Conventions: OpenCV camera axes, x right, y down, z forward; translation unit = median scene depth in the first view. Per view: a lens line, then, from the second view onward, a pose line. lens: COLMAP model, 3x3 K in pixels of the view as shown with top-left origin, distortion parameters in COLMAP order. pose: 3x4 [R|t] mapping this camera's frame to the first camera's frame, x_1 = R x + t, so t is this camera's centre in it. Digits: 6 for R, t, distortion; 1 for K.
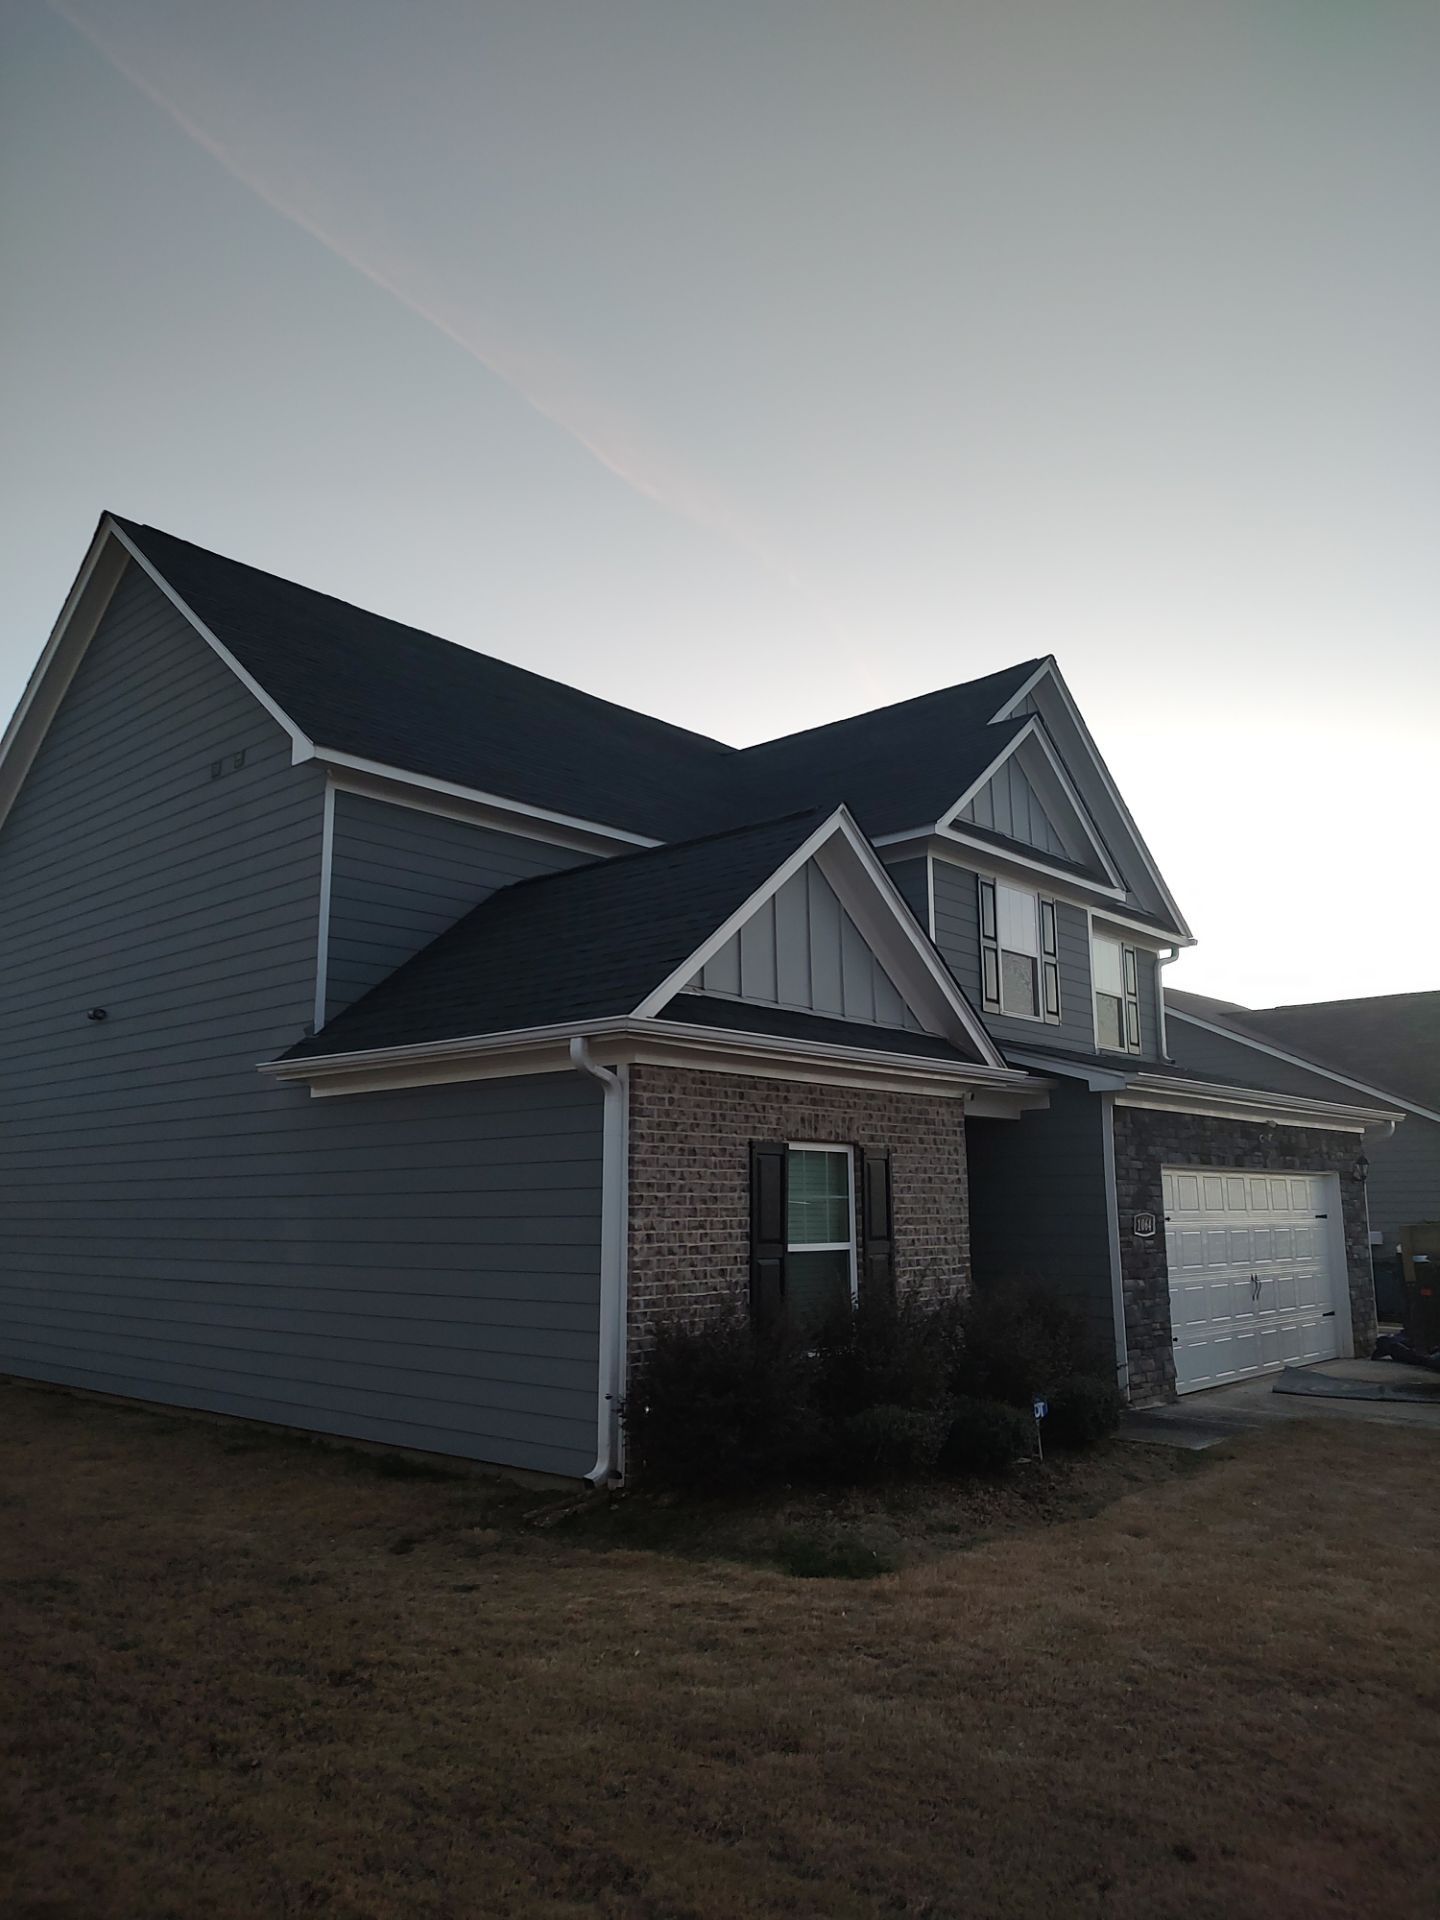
lens RADIAL K [[1352.8, 0, 704.8], [0, 1352.8, 943.8], [0, 0, 1]] dist [0.035746, -0.028469]
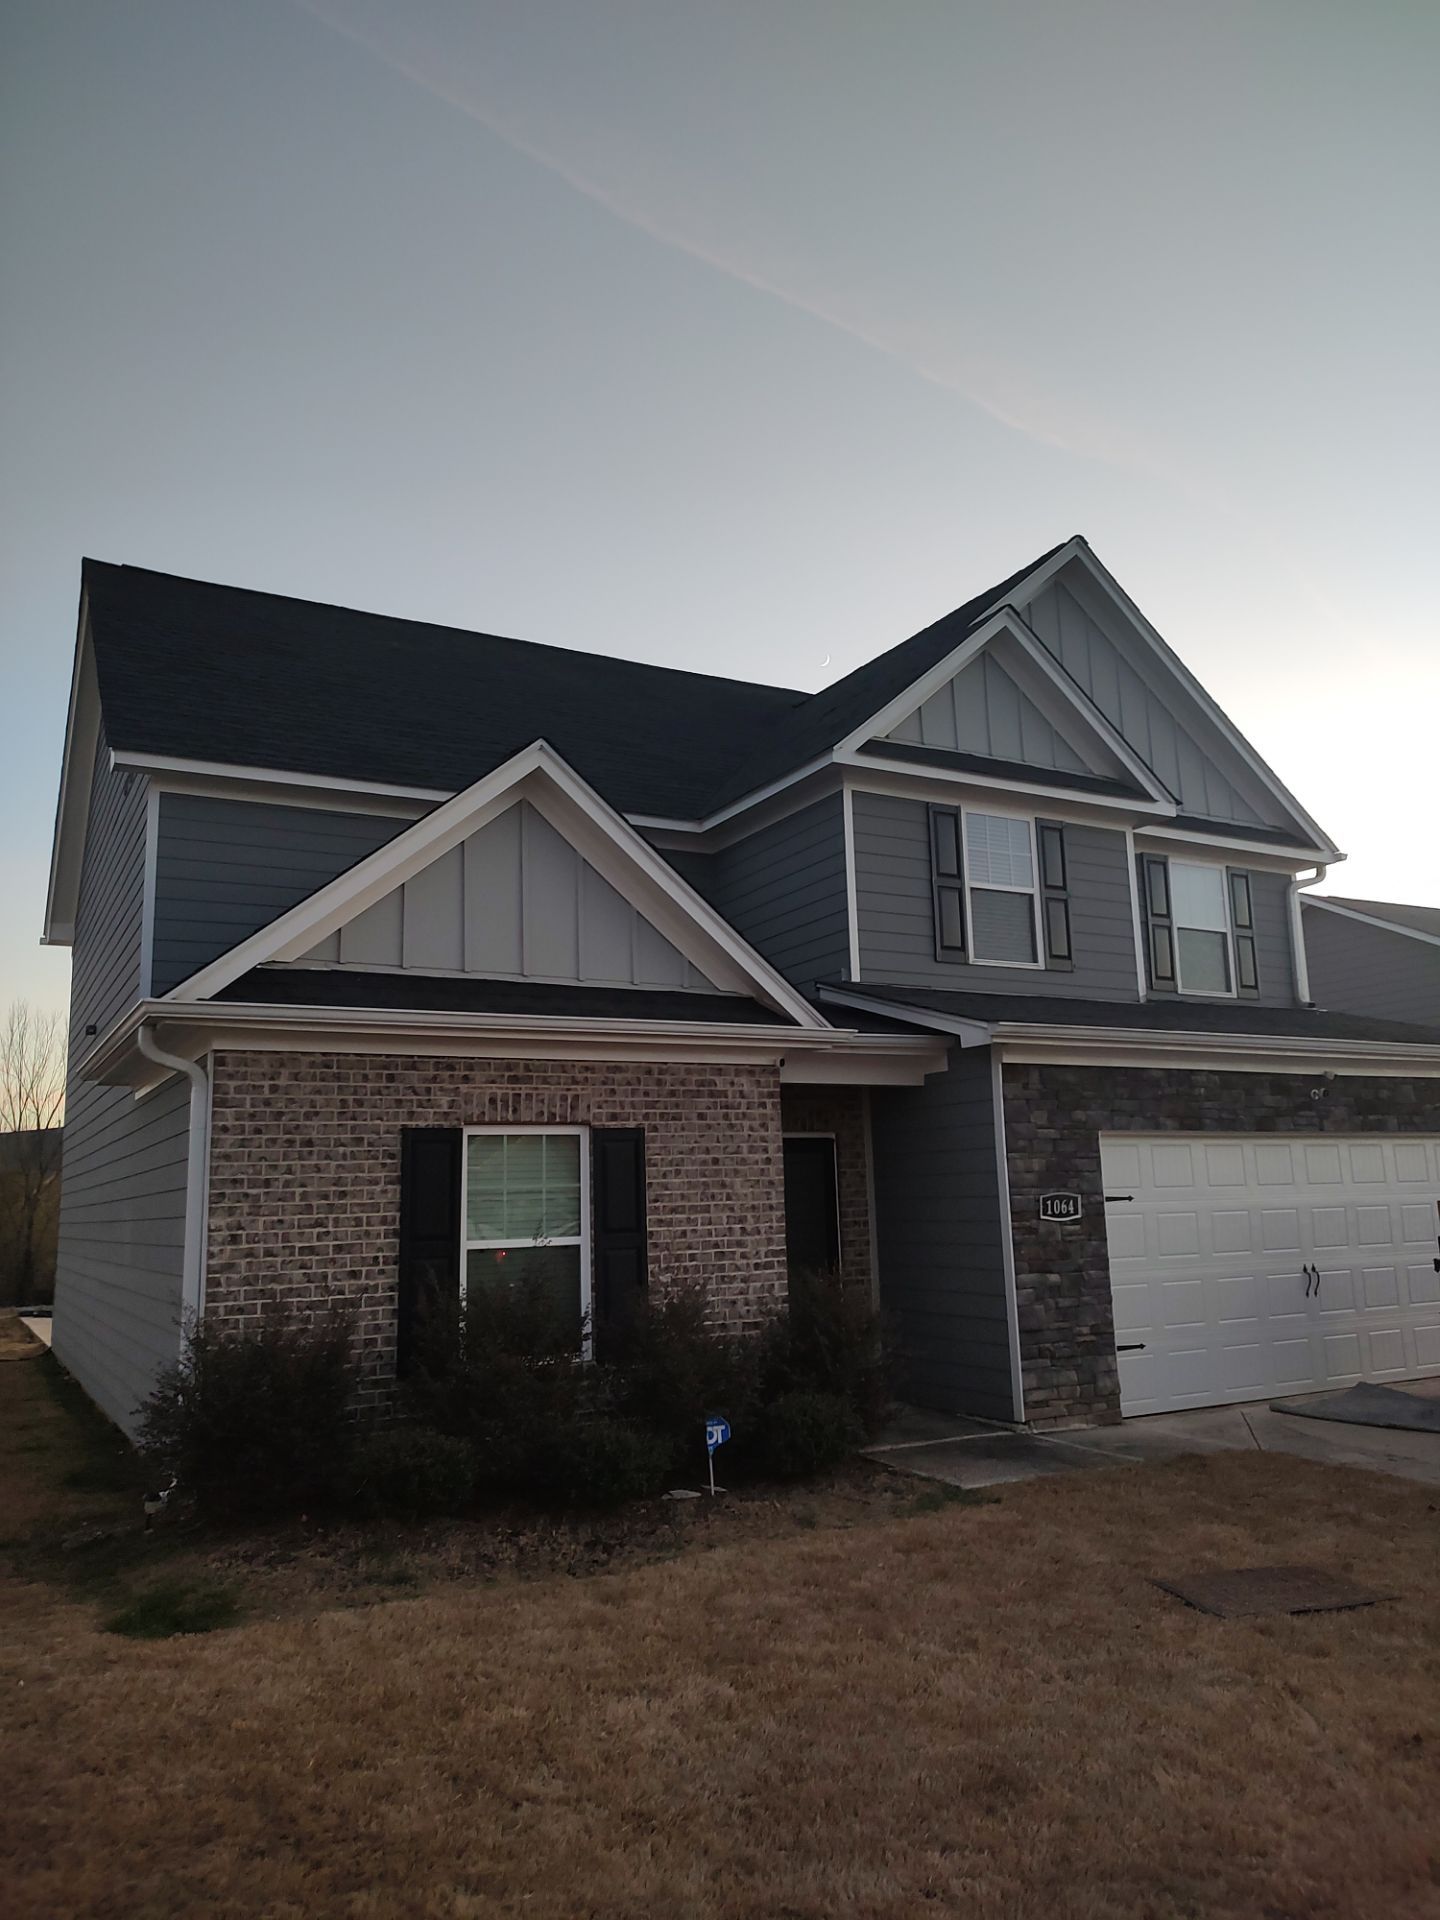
lens RADIAL K [[1352.8, 0, 724.2], [0, 1352.8, 950.3], [0, 0, 1]] dist [0.035746, -0.028469]
pose [[0.946171, -0.082115, -0.313078, 0.446469], [0.086077, 0.996288, -0.001169, 0.041026], [0.312012, -0.025843, 0.949727, 0.184315]]
